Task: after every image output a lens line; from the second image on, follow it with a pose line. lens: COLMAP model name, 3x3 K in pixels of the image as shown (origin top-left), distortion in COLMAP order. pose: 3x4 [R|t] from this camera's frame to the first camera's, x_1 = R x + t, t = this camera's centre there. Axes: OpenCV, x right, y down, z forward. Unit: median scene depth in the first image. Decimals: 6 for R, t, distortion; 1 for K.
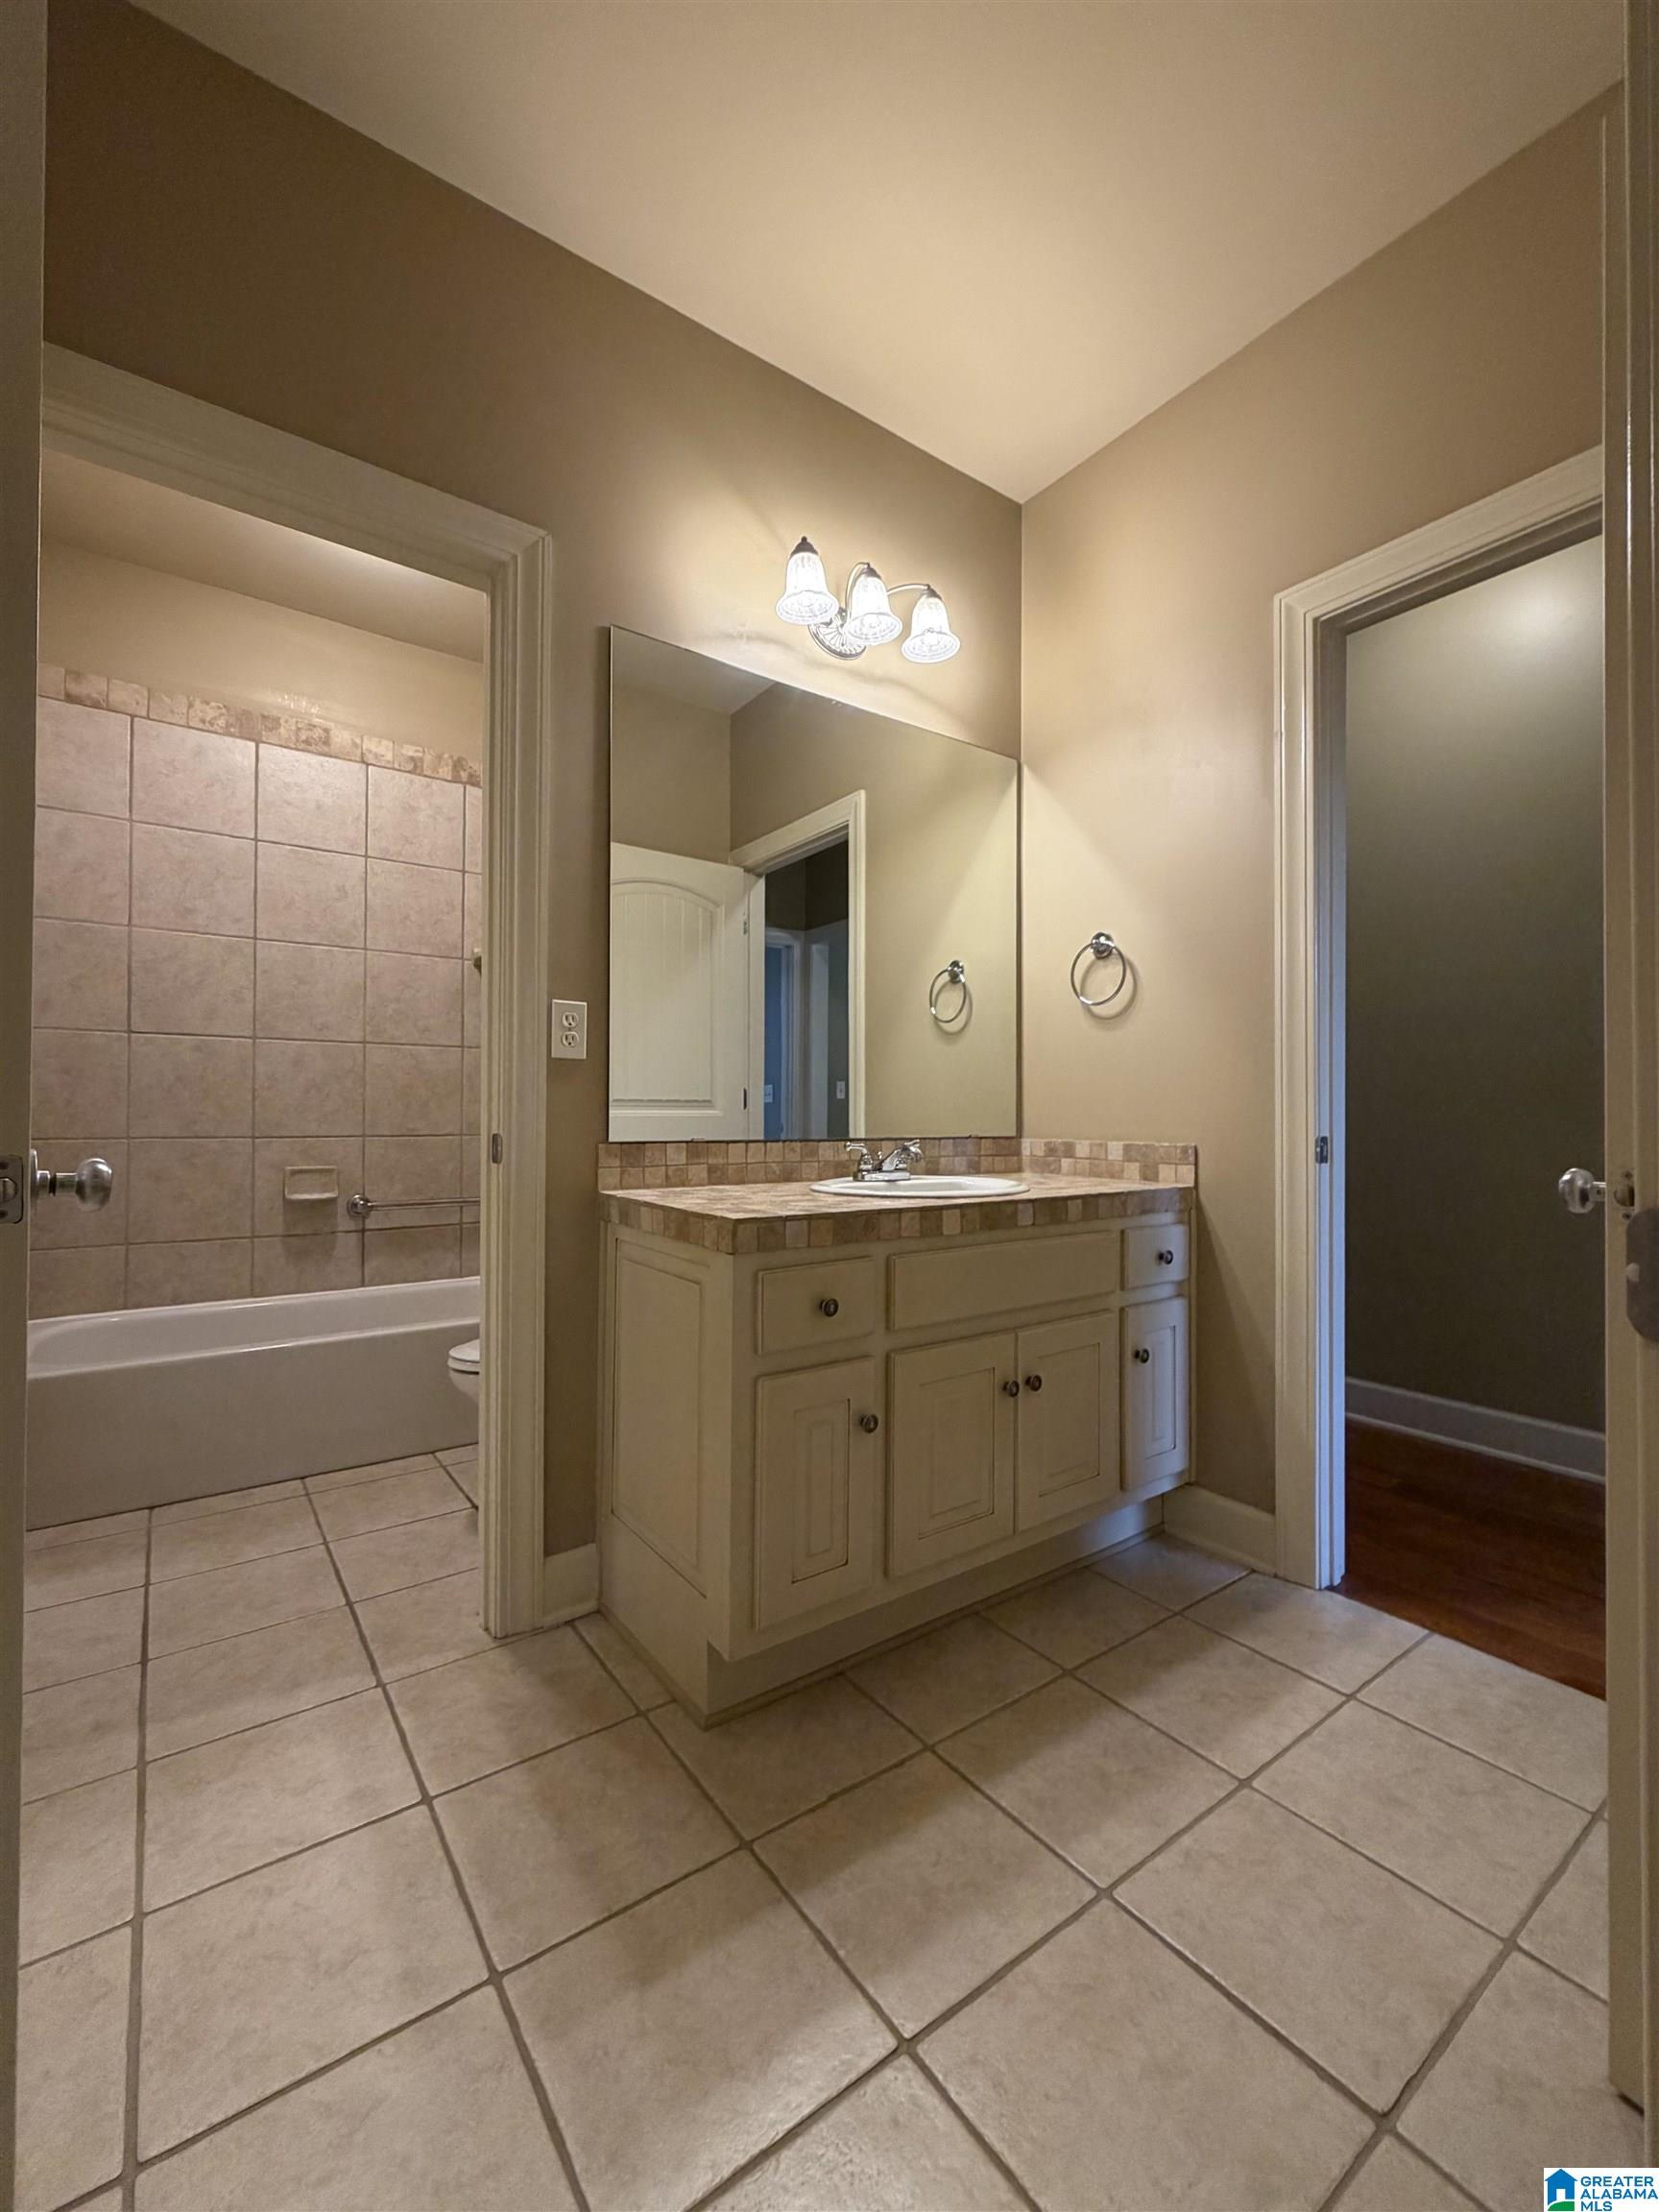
lens RADIAL K [[883.7, 0, 832.5], [0, 883.7, 1101.8], [0, 0, 1]] dist [-0.000003, 0.000217]
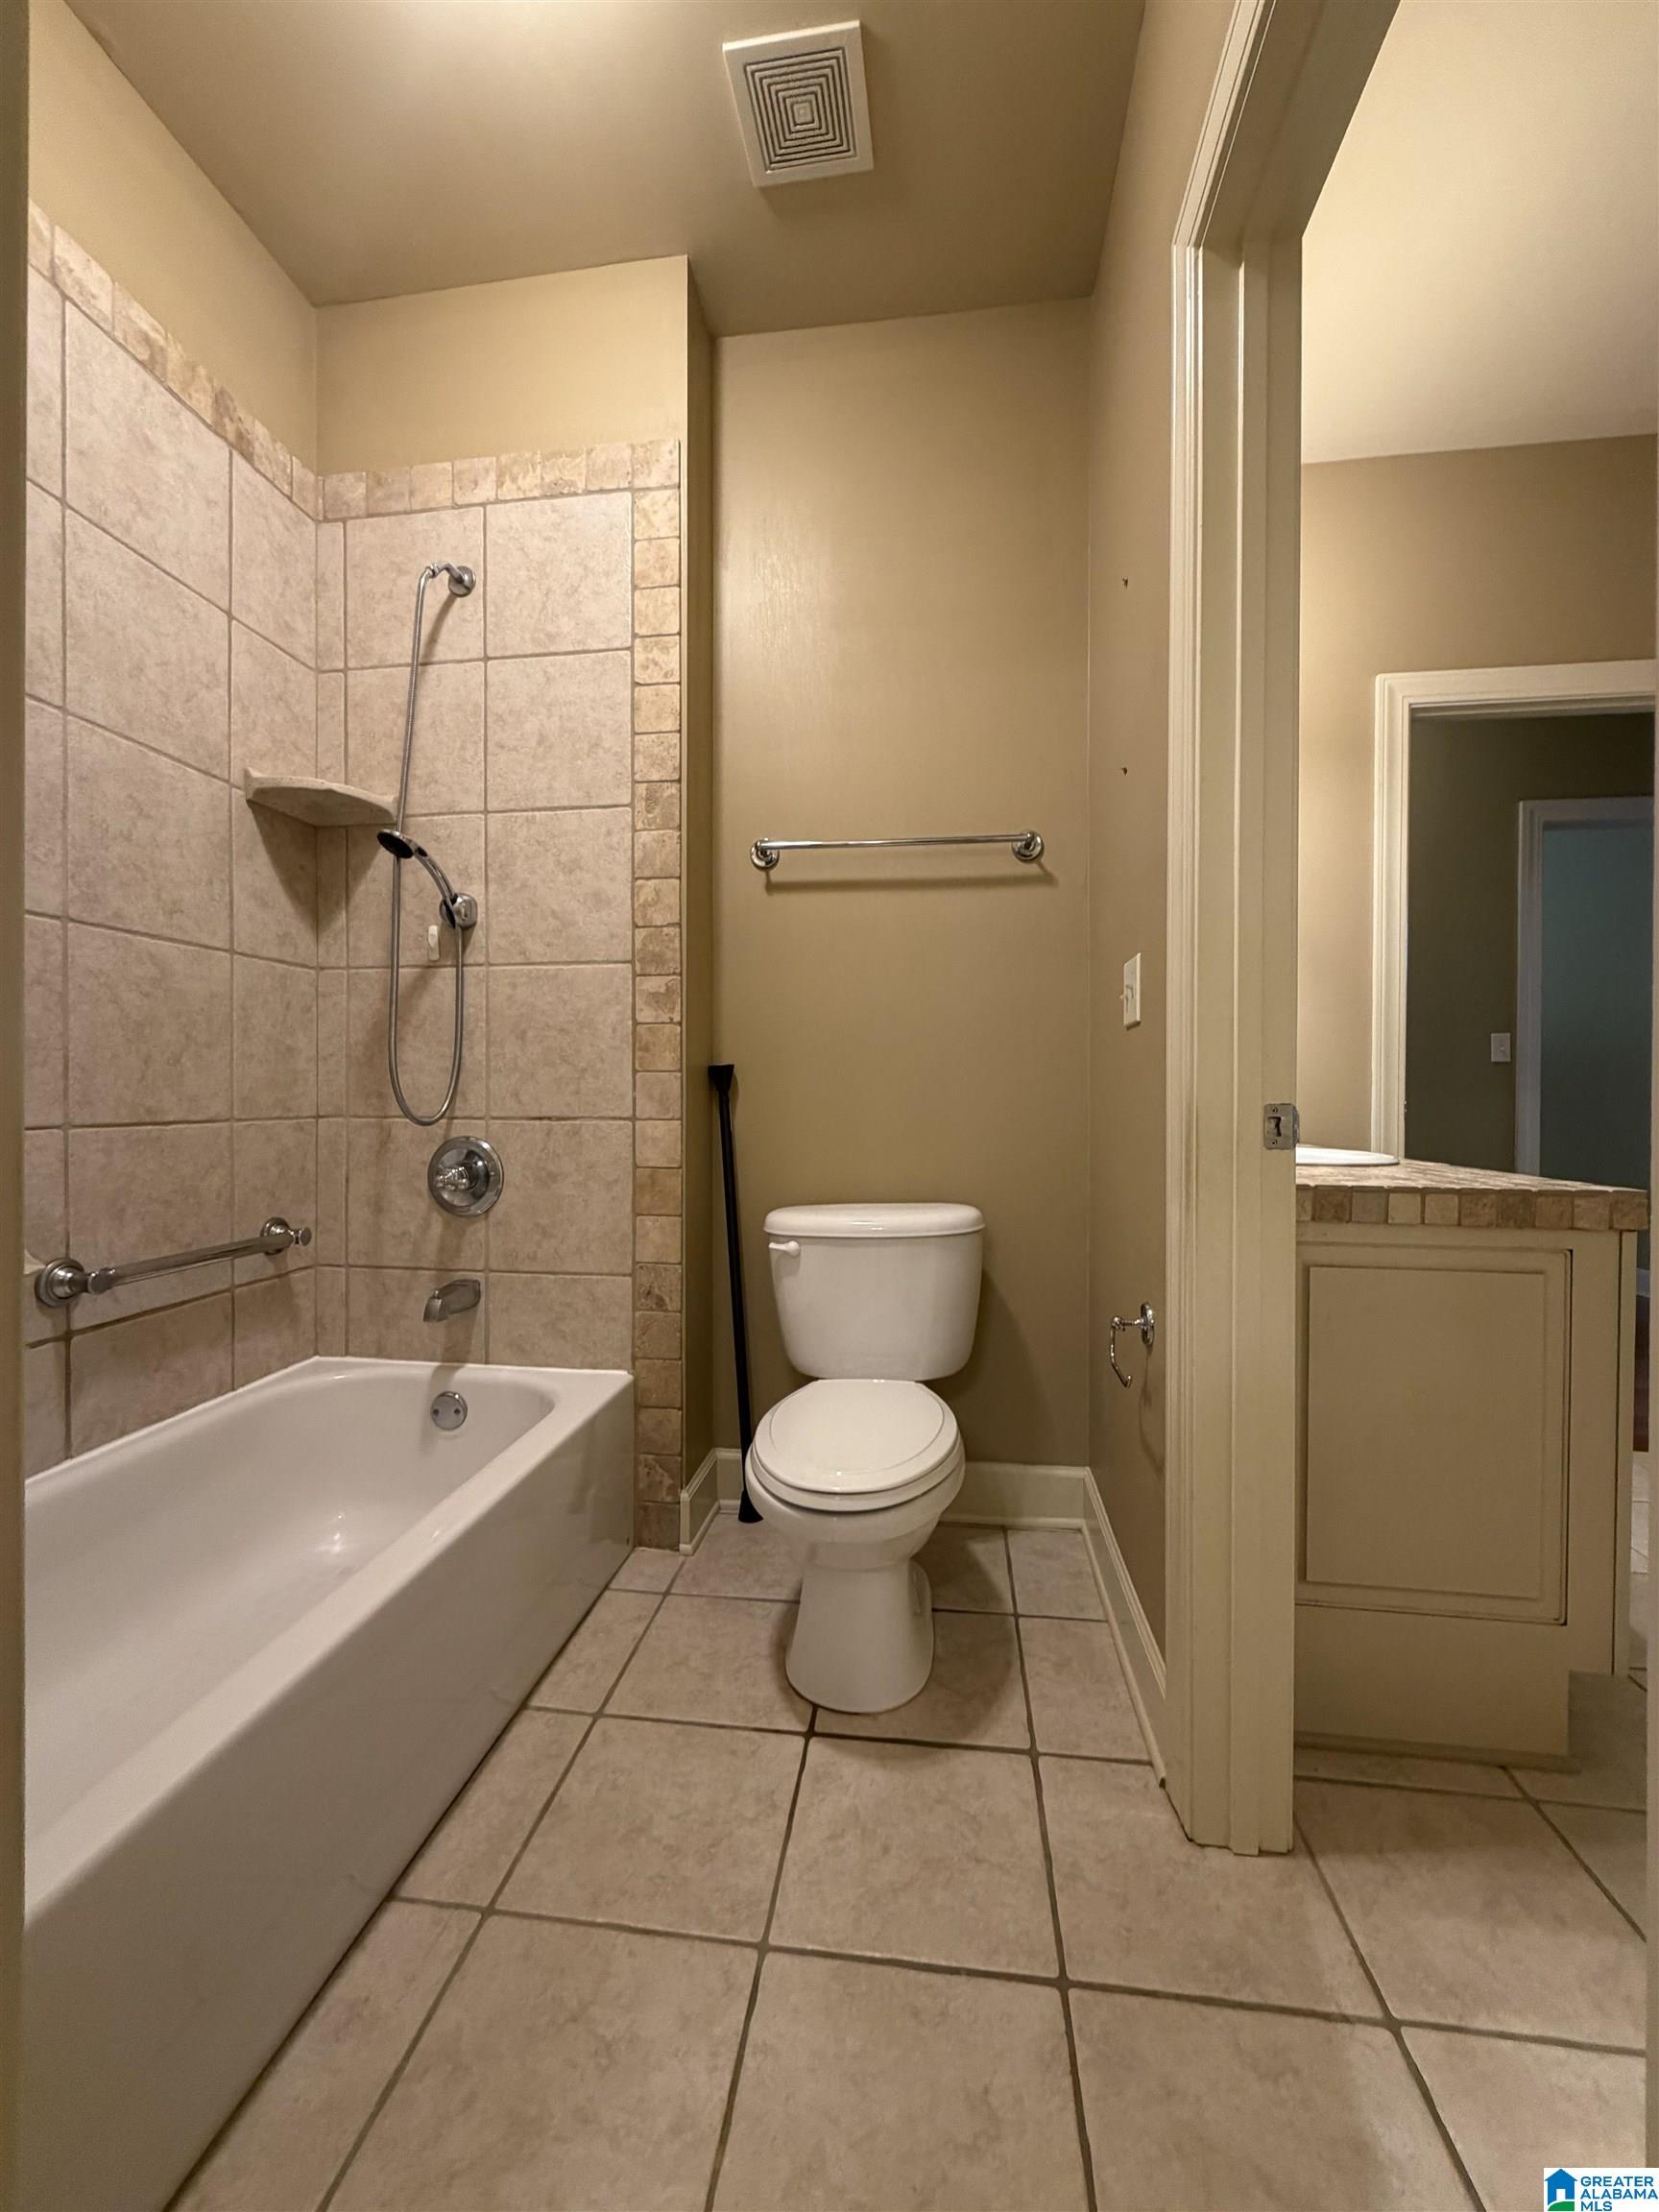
lens RADIAL K [[854.8, 0, 829.1], [0, 854.8, 1093.0], [0, 0, 1]] dist [-0.001154, -0.000023]
pose [[0.703679, -0.003625, 0.710509, -0.796254], [-0.012050, 0.999782, 0.017035, 0.013397], [-0.710416, -0.020549, 0.703482, 0.585915]]
